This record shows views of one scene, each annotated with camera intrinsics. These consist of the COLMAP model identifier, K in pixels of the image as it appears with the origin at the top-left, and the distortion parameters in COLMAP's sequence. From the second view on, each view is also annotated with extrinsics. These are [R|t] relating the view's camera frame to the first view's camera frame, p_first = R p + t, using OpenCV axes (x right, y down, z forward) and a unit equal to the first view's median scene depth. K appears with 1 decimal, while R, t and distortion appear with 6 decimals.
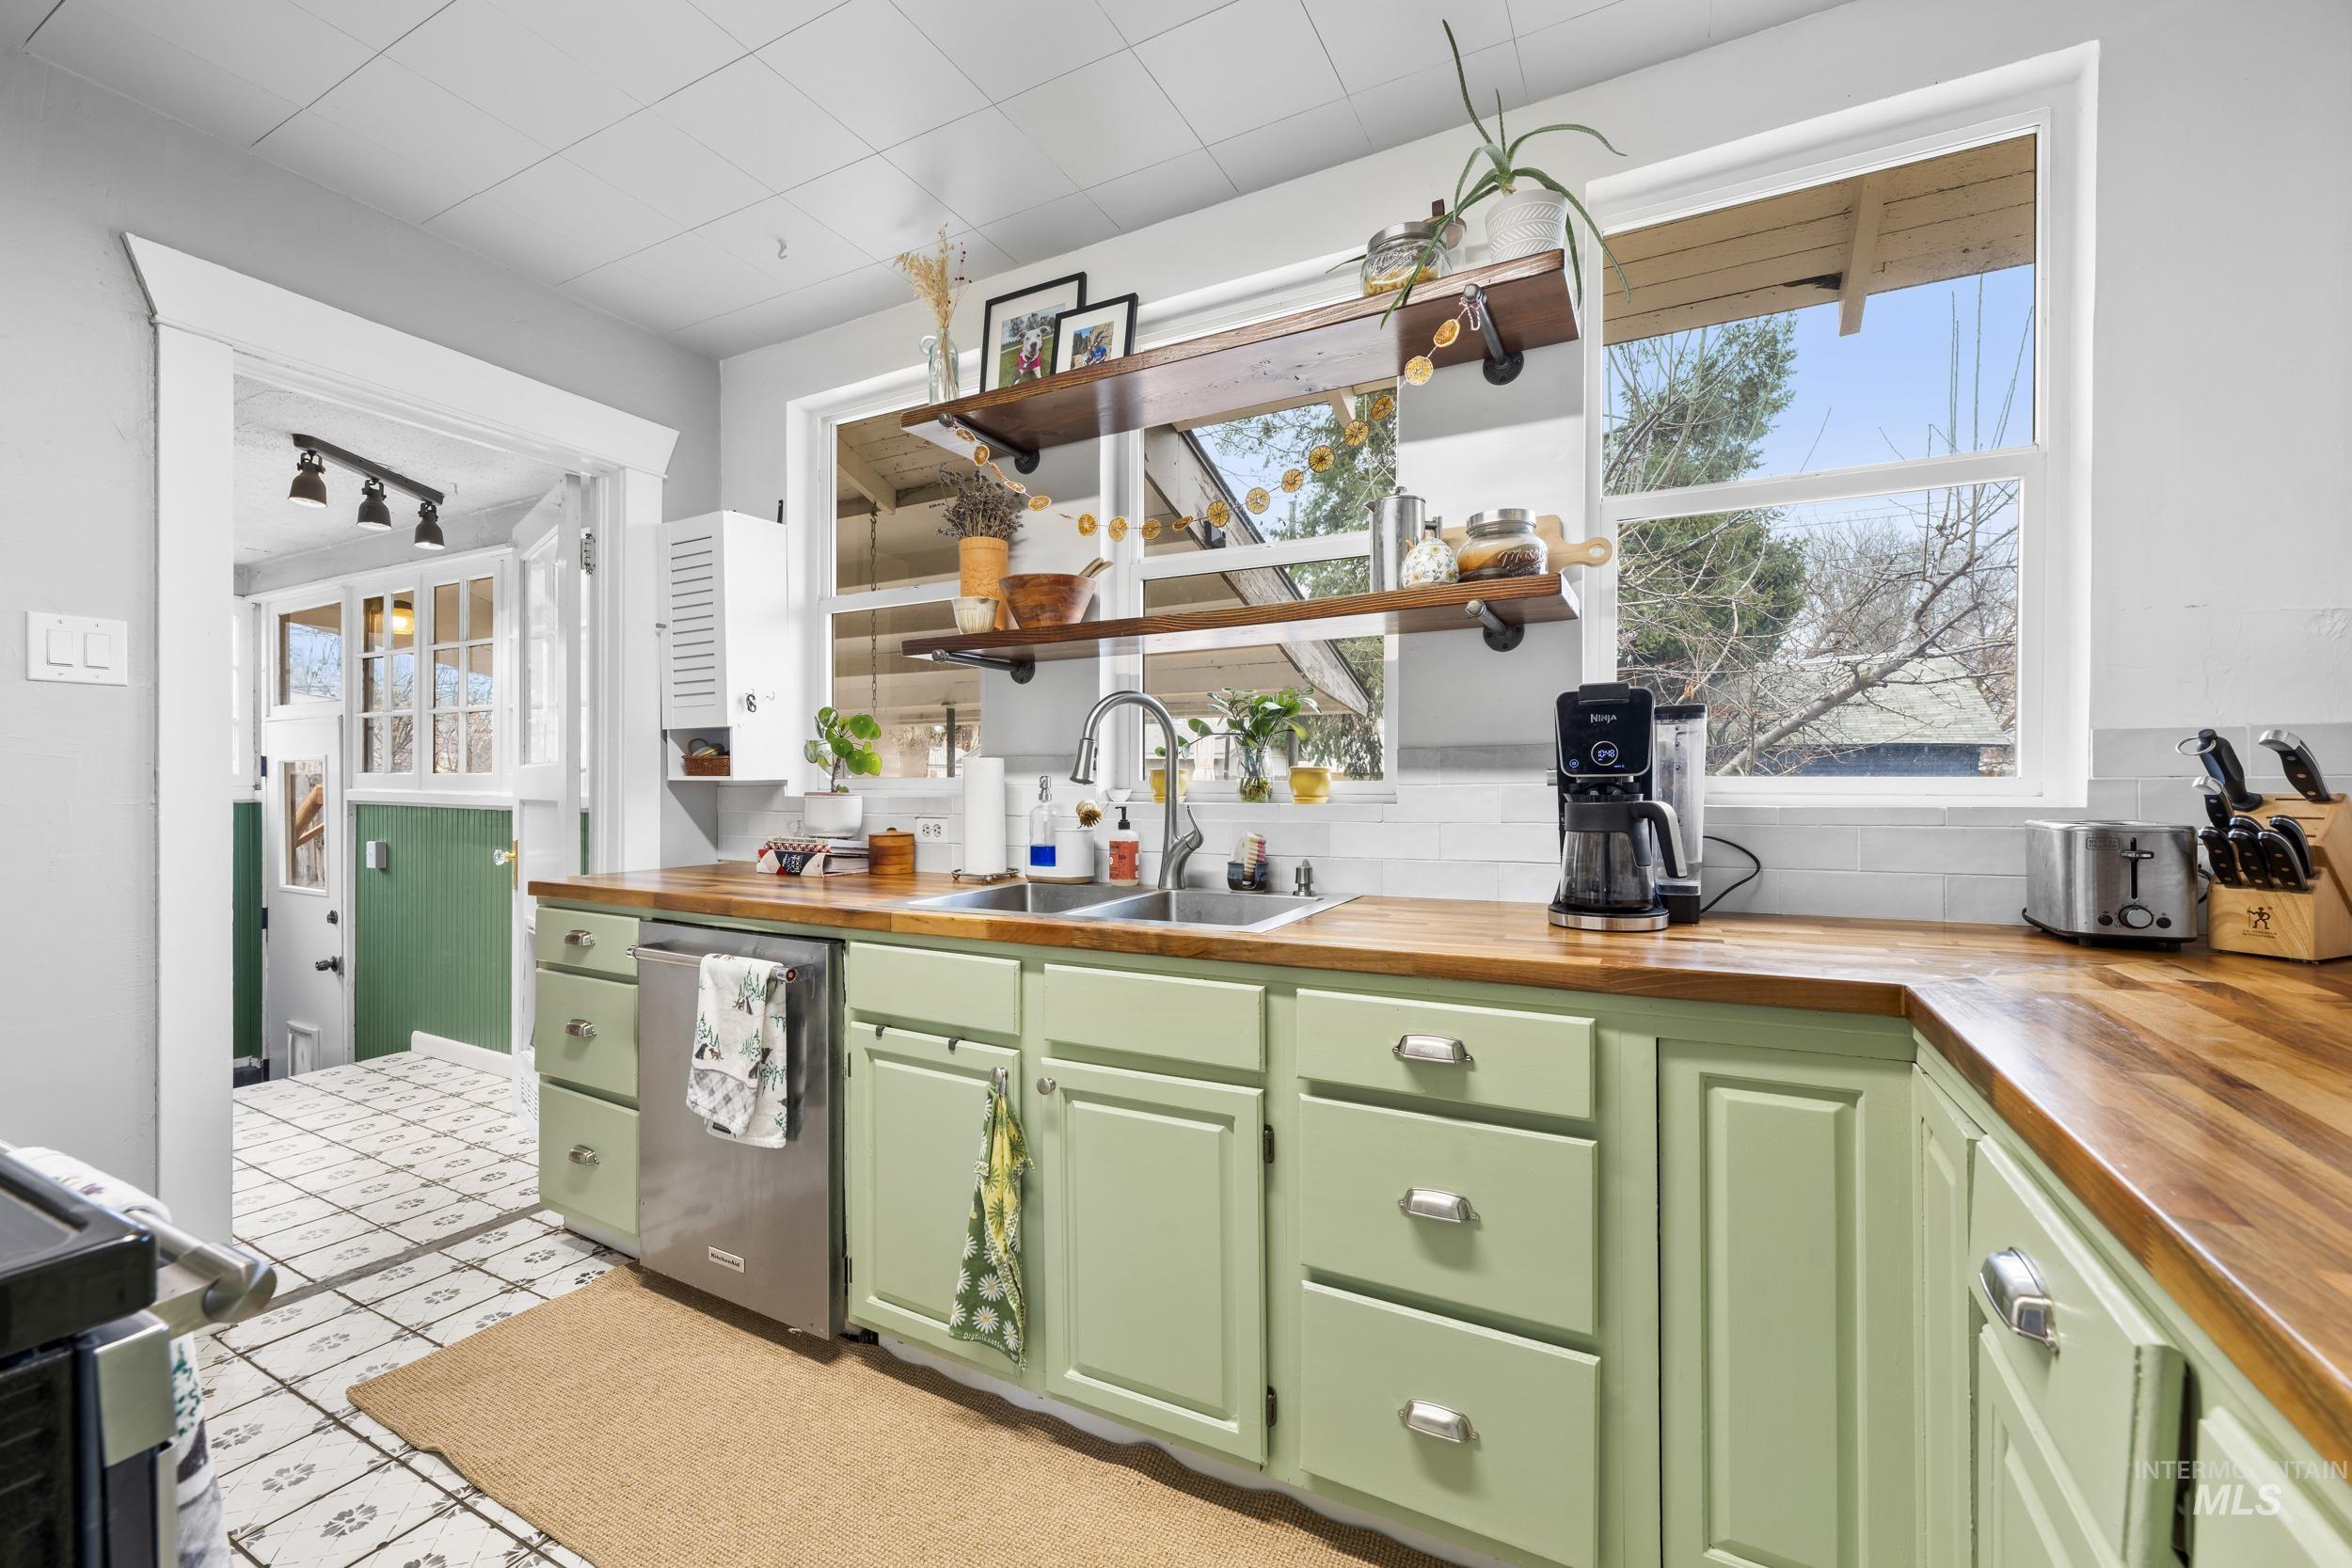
lens RADIAL K [[952.3, 0, 1182.3], [0, 952.3, 791.3], [0, 0, 1]] dist [0.000621, 0.000053]
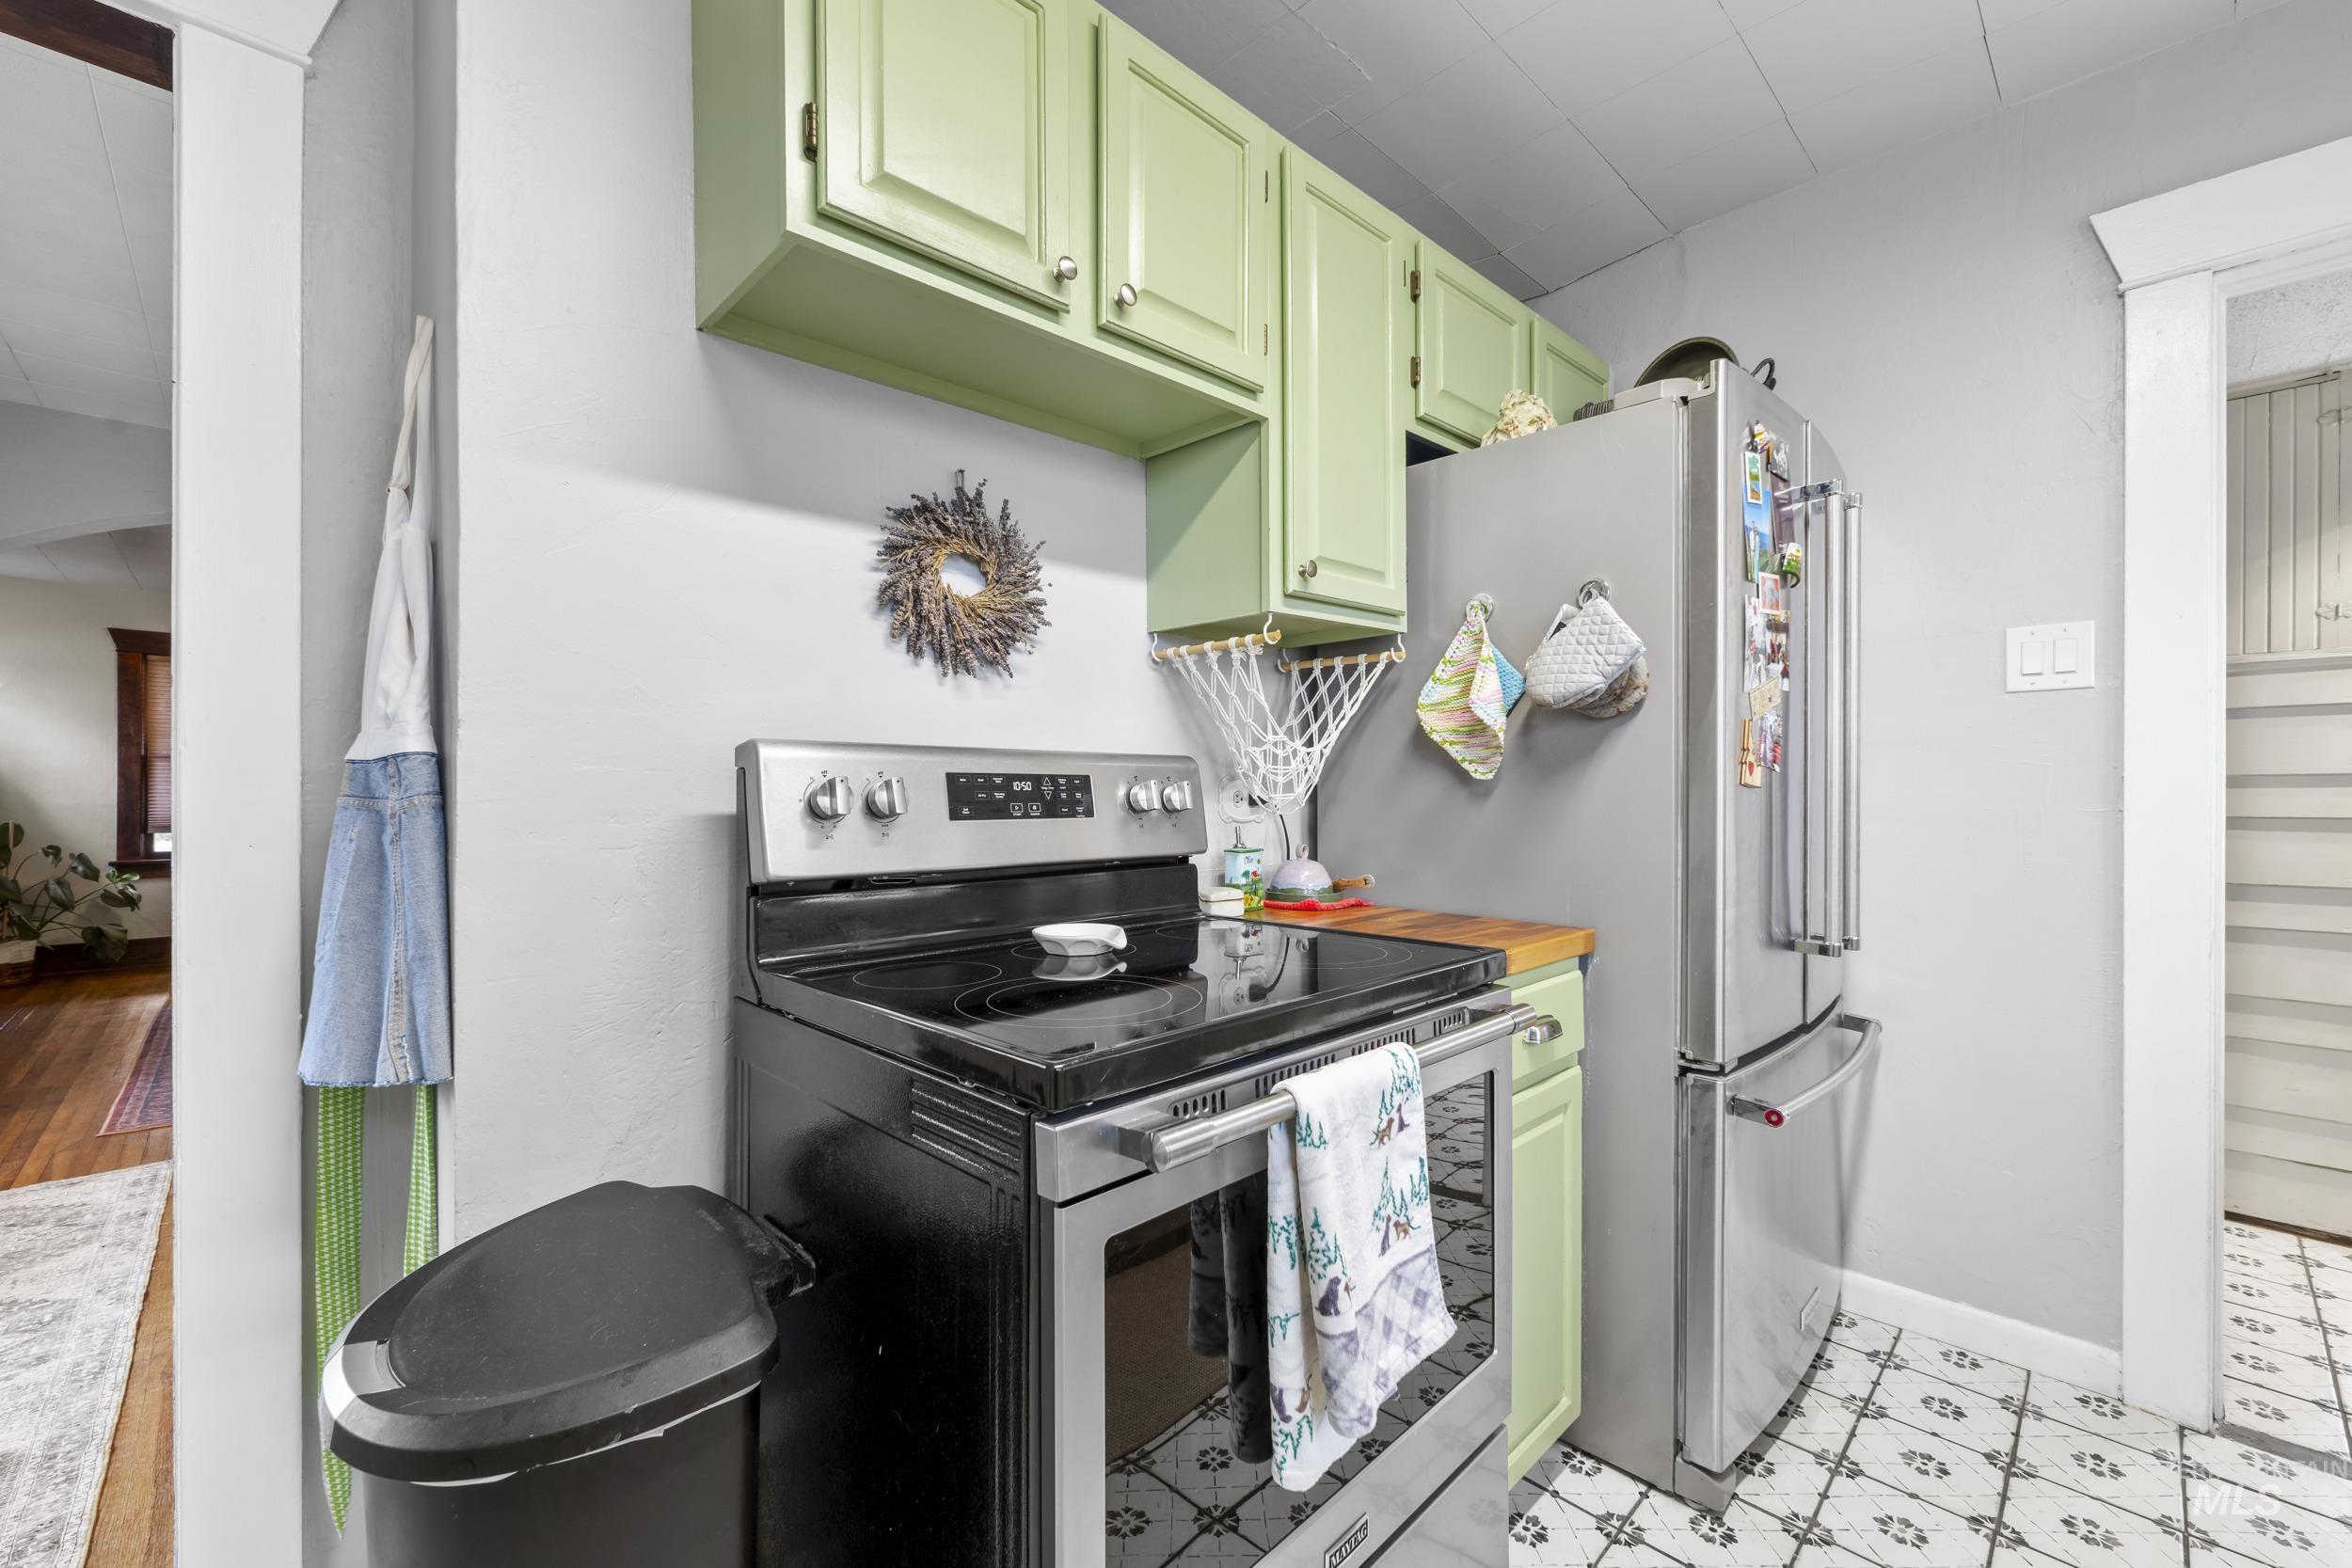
lens RADIAL K [[952.3, 0, 1170.2], [0, 952.3, 792.0], [0, 0, 1]] dist [0.000621, 0.000053]
pose [[-0.314755, 0.002909, -0.949168, 0.119380], [-0.006755, 0.999963, 0.005305, -0.005228], [0.949149, 0.008082, -0.314724, 0.520241]]
